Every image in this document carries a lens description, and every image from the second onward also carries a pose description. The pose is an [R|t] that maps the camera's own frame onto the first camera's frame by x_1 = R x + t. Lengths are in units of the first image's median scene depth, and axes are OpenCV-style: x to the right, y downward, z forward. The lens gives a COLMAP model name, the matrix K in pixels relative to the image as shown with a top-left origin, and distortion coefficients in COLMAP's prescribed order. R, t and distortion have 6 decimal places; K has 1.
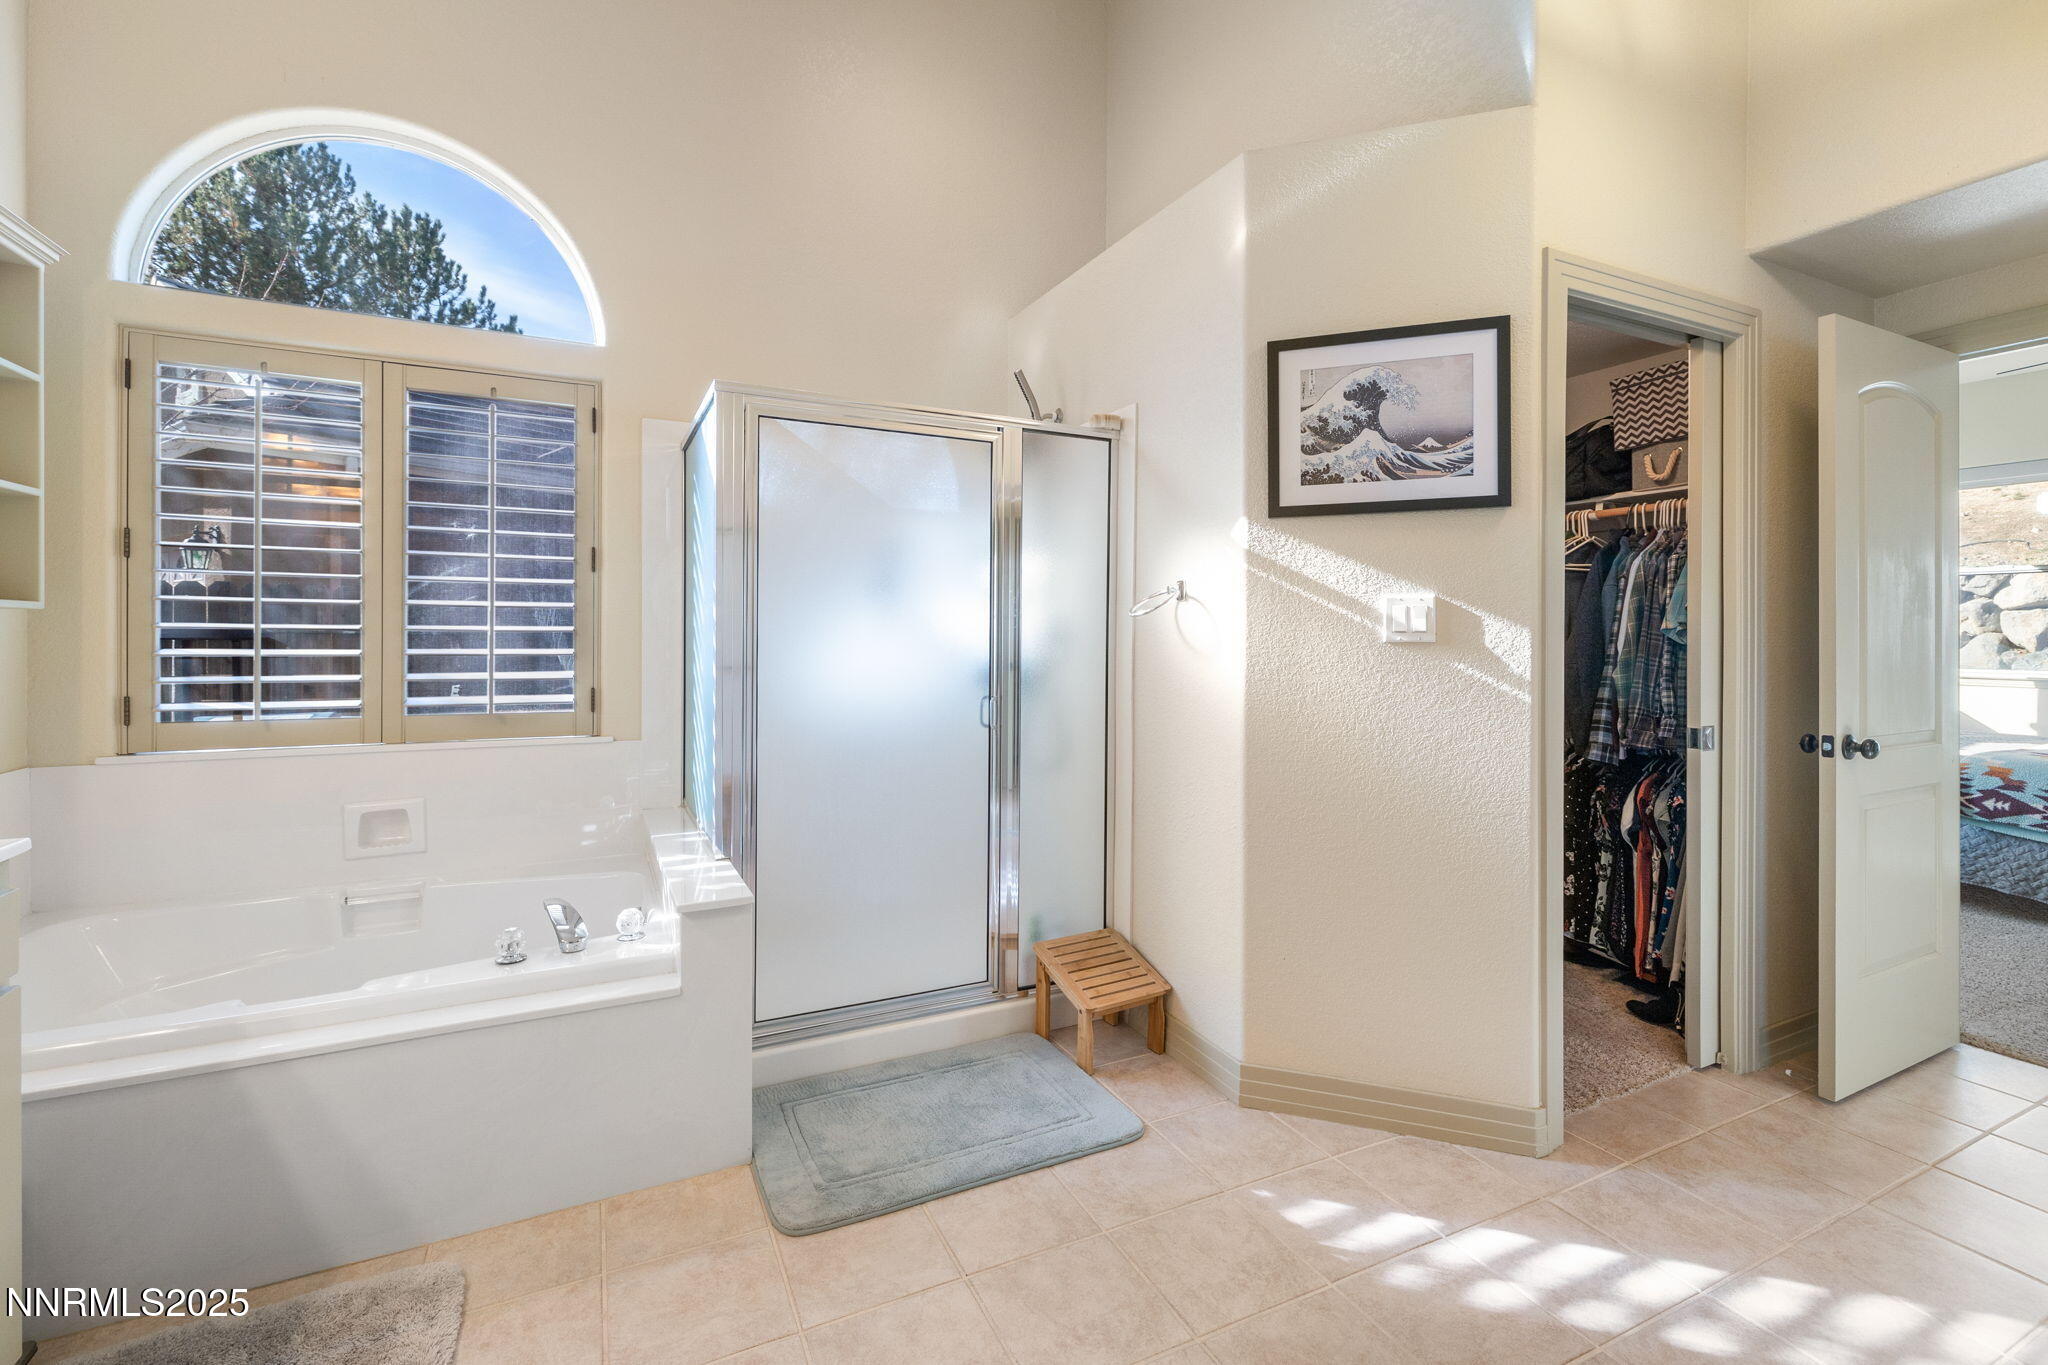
lens RADIAL K [[889.6, 0, 1021.9], [0, 889.6, 632.1], [0, 0, 1]] dist [-0.000019, 0.000010]
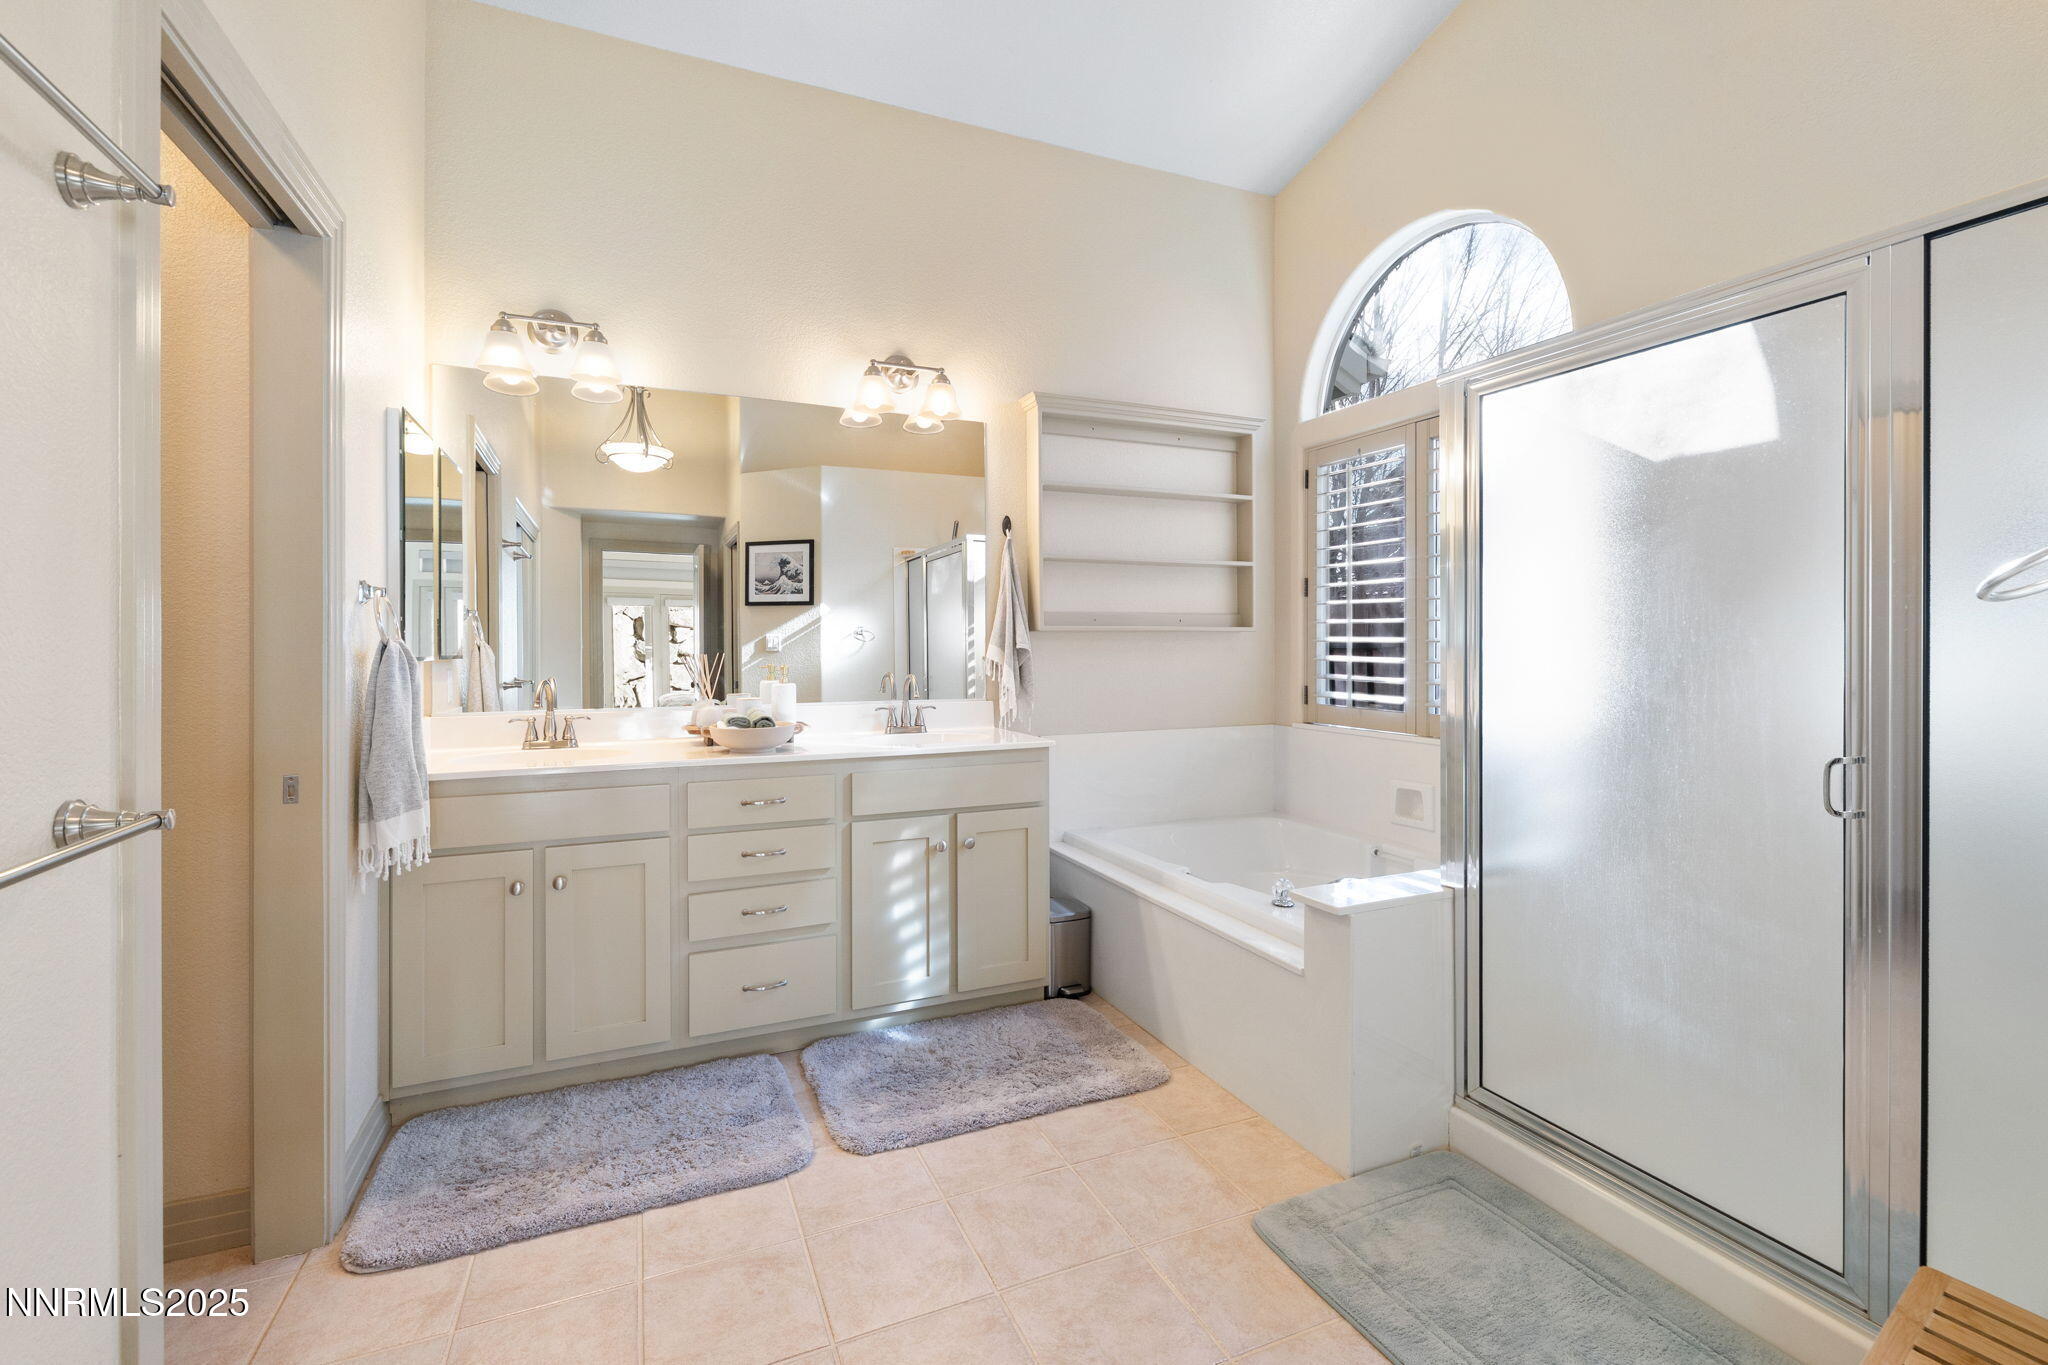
lens RADIAL K [[890.7, 0, 1021.1], [0, 890.7, 648.3], [0, 0, 1]] dist [0.000019, 0.000012]
pose [[-0.040609, 0.001833, -0.999173, 0.599425], [0.002481, 0.999995, 0.001733, 0.002251], [0.999172, -0.002408, -0.040613, 0.584526]]
